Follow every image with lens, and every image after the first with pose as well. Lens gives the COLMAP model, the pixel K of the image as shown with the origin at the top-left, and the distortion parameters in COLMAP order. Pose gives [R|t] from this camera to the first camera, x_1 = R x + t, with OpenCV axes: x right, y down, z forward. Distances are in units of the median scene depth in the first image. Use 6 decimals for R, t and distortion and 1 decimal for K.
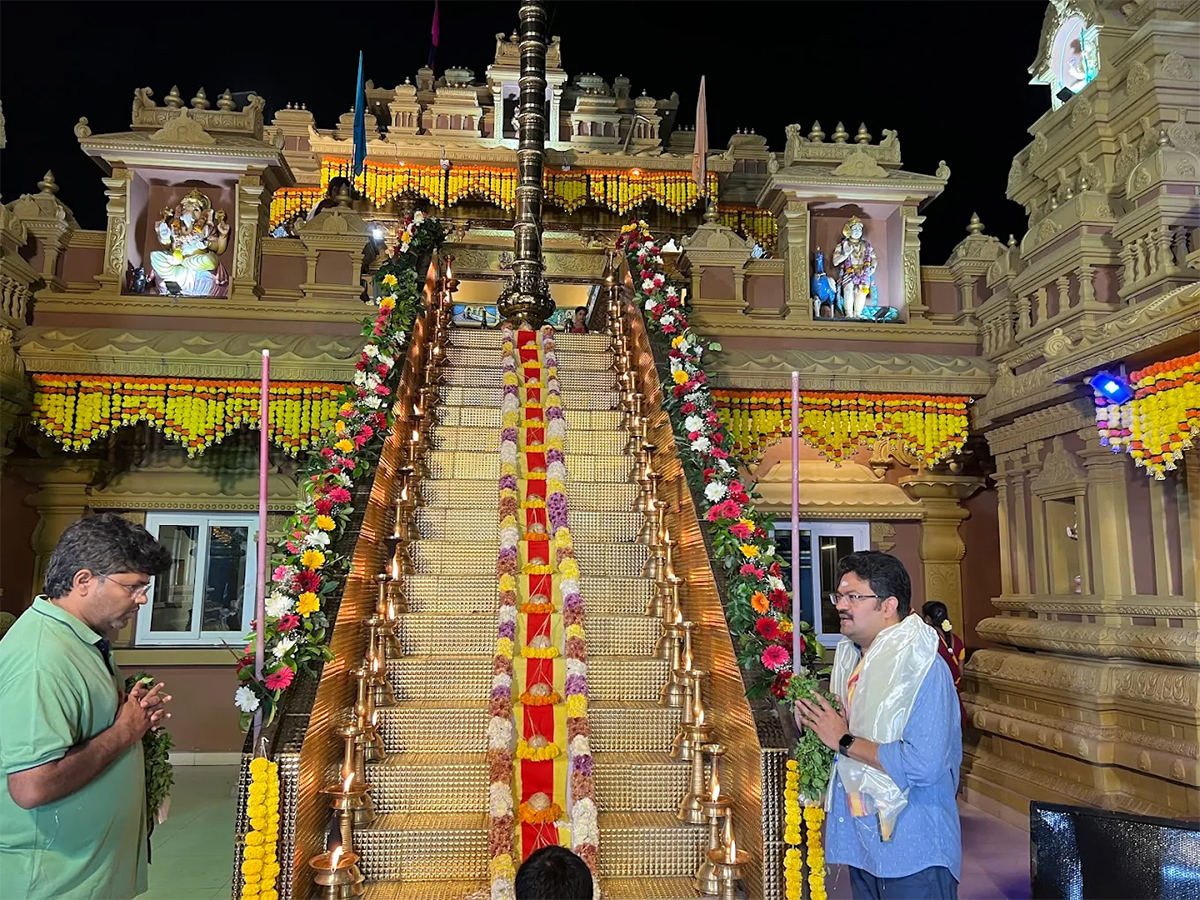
lens RADIAL K [[862.1, 0, 577.0], [0, 862.1, 444.6], [0, 0, 1]] dist [0.010960, -0.017688]
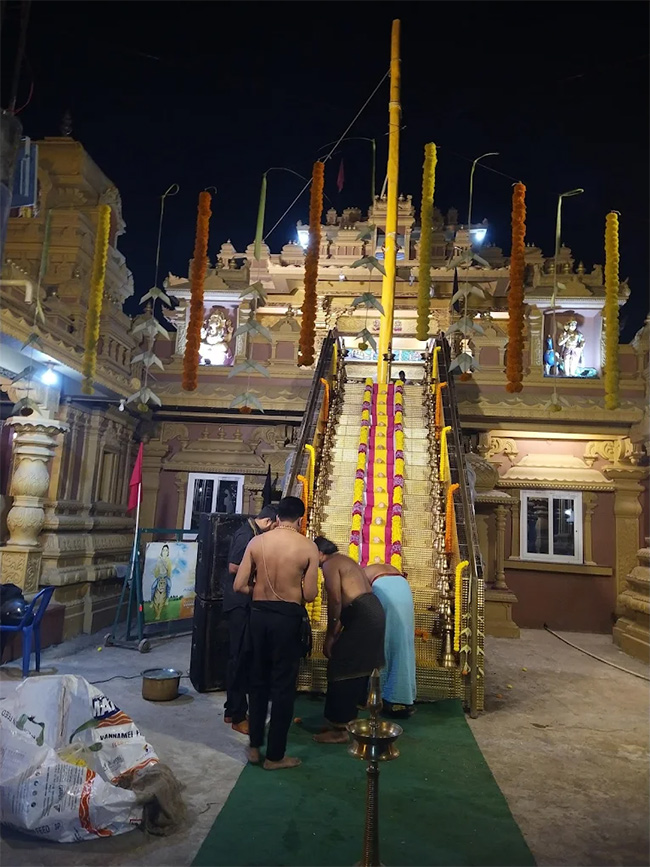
lens RADIAL K [[622.9, 0, 324.8], [0, 622.9, 435.9], [0, 0, 1]] dist [0.010960, -0.017688]
pose [[0.985192, 0.023964, -0.169774, 0.047499], [-0.021688, 0.999649, 0.015245, -0.032211], [0.170080, -0.011337, 0.985365, -0.349956]]
